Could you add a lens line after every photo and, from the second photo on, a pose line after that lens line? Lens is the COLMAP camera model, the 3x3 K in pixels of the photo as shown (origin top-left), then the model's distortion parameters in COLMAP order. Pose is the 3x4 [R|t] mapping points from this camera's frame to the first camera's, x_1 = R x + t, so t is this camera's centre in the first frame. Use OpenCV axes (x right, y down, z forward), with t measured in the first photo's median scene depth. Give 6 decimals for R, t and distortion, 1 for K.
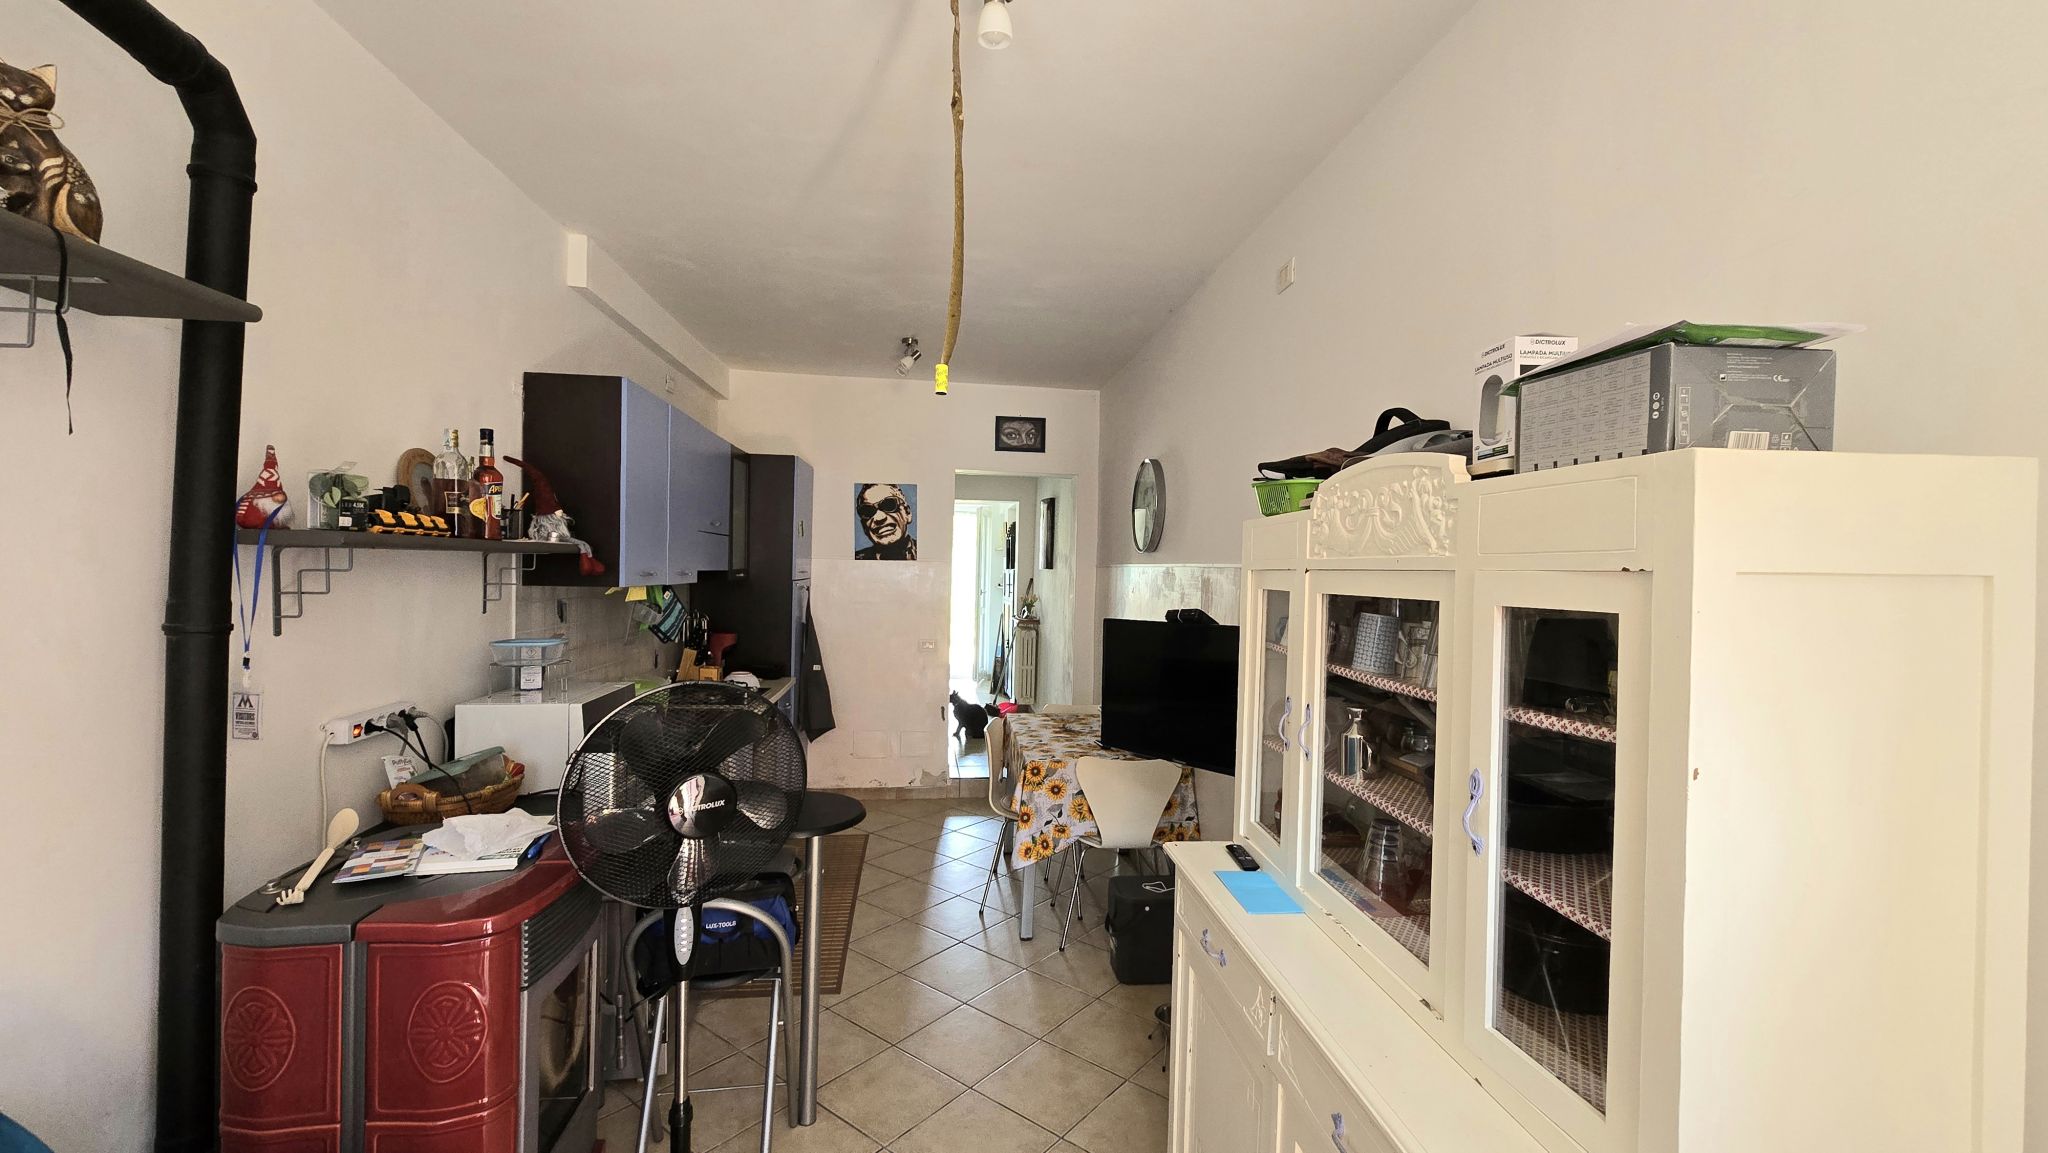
lens RADIAL K [[842.6, 0, 1026.2], [0, 842.6, 573.9], [0, 0, 1]] dist [-0.002791, 0.000205]
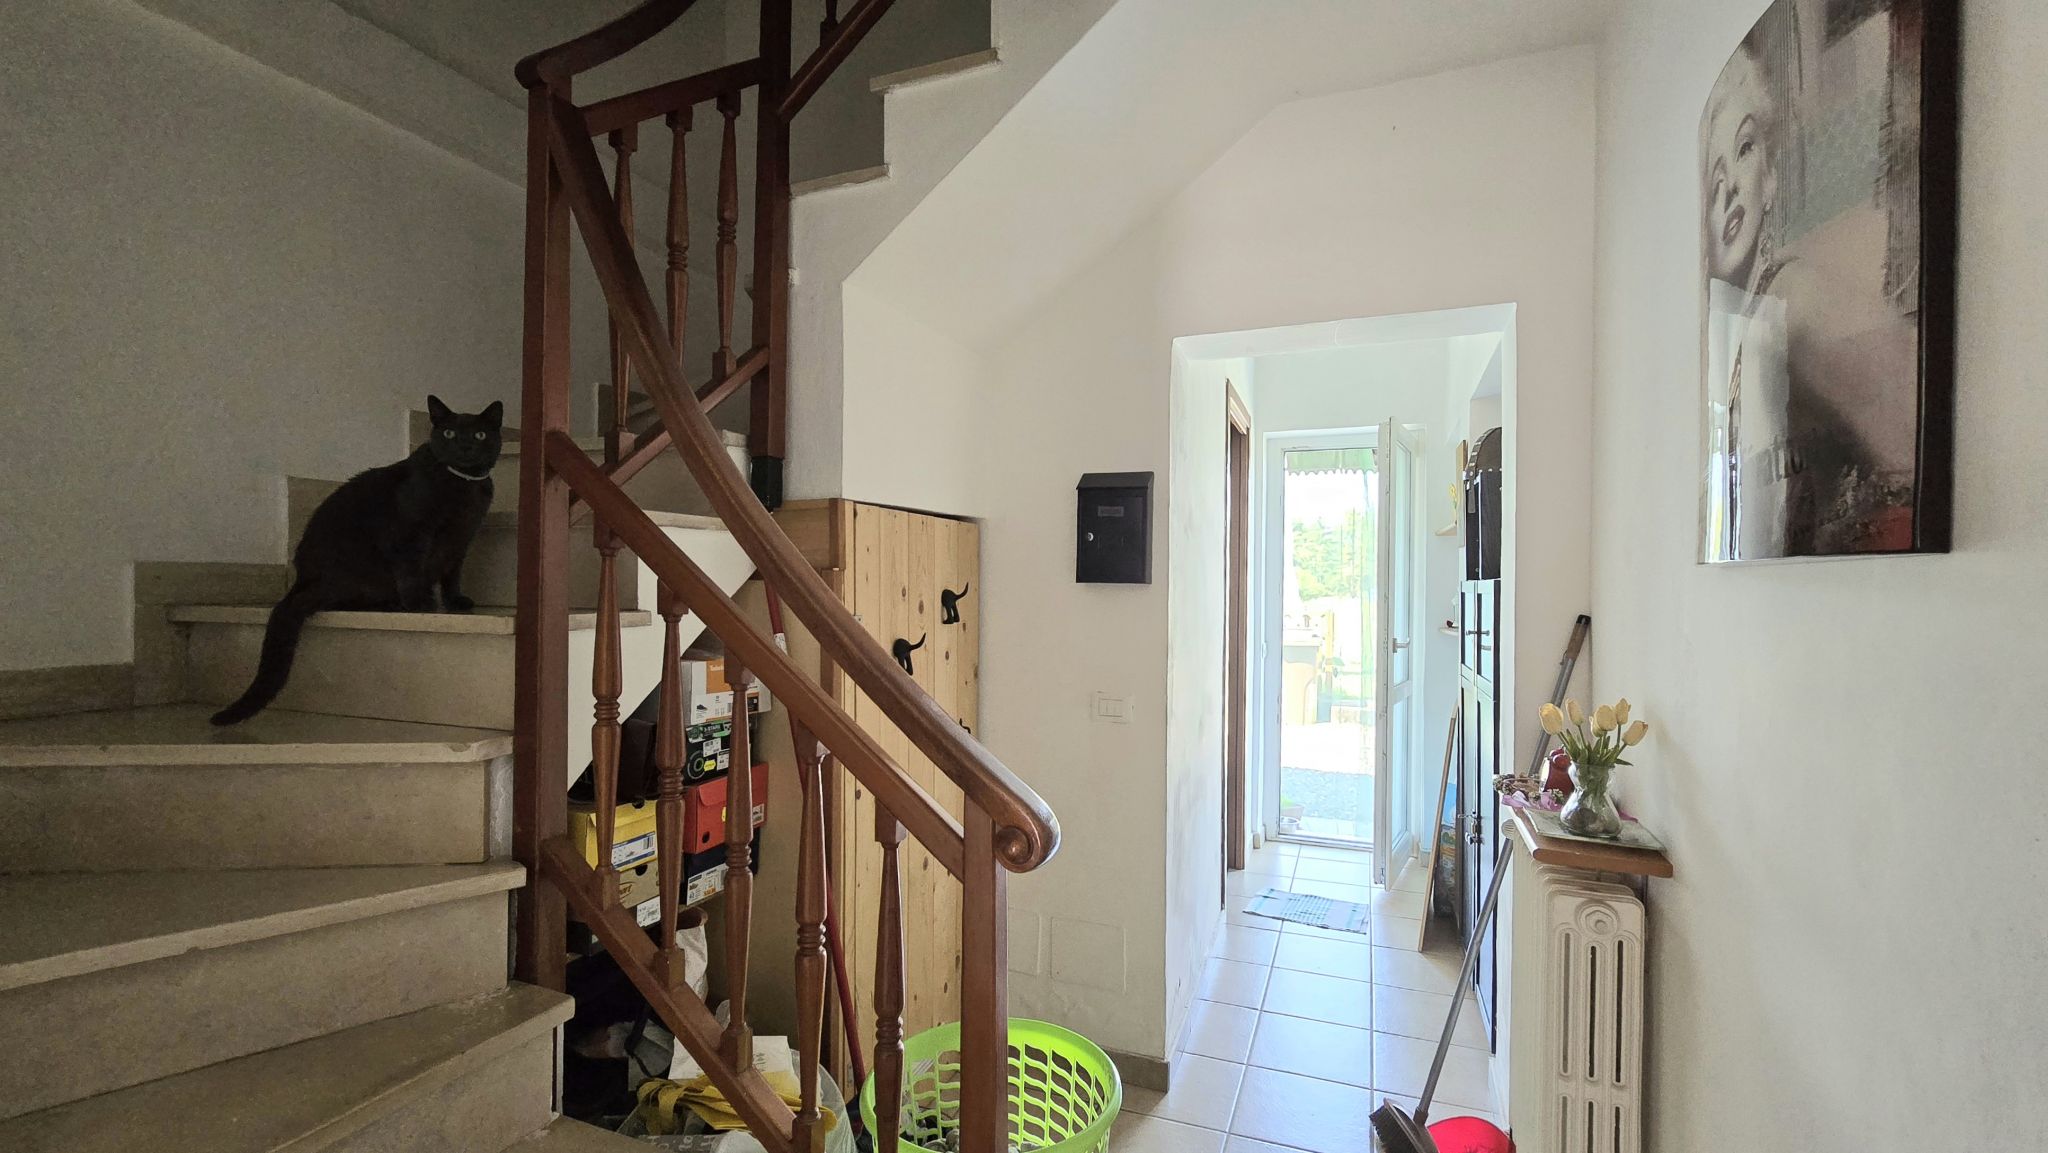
lens RADIAL K [[842.6, 0, 1025.9], [0, 842.6, 577.0], [0, 0, 1]] dist [-0.002791, 0.000205]
pose [[0.872904, -0.015569, -0.487643, -0.015155], [0.007183, 0.999793, -0.019061, -0.004448], [0.487839, 0.013135, 0.872835, 0.692489]]
